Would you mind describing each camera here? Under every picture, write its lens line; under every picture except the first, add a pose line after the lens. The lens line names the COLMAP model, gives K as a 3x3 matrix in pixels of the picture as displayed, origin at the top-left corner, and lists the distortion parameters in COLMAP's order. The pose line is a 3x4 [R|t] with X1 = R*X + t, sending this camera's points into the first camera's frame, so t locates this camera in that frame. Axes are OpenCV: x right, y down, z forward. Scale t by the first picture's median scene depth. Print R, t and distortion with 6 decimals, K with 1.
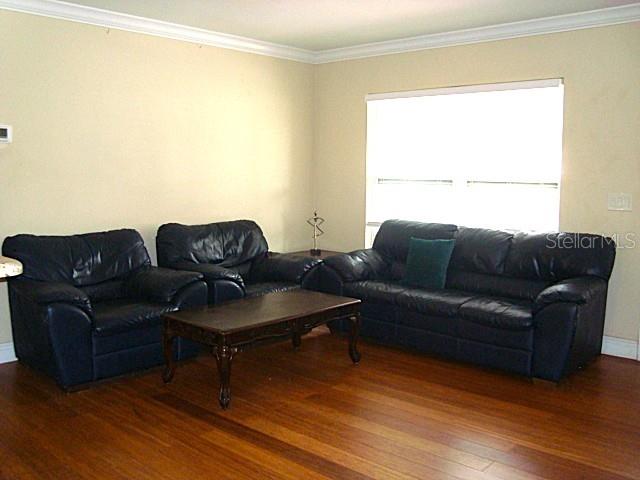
lens RADIAL K [[680.6, 0, 320.0], [0, 680.6, 240.0], [0, 0, 1]] dist [-0.014049, -0.021676]
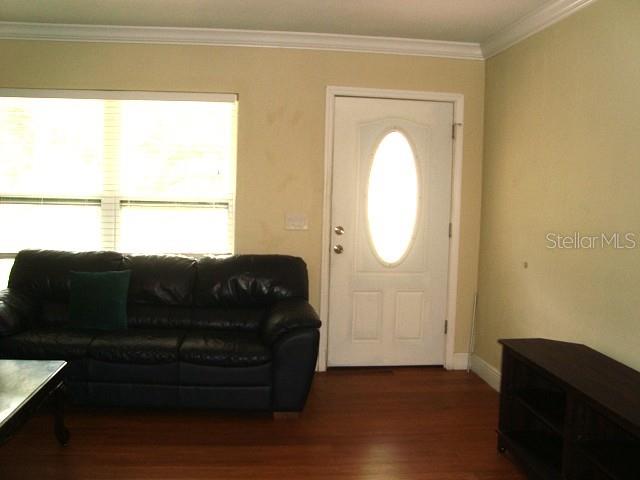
lens RADIAL K [[680.6, 0, 320.0], [0, 680.6, 240.0], [0, 0, 1]] dist [-0.014049, -0.021676]
pose [[0.697035, -0.042446, 0.715780, -0.256564], [0.056191, 0.998410, 0.004487, -0.029849], [-0.714832, 0.037092, 0.698312, 0.248366]]
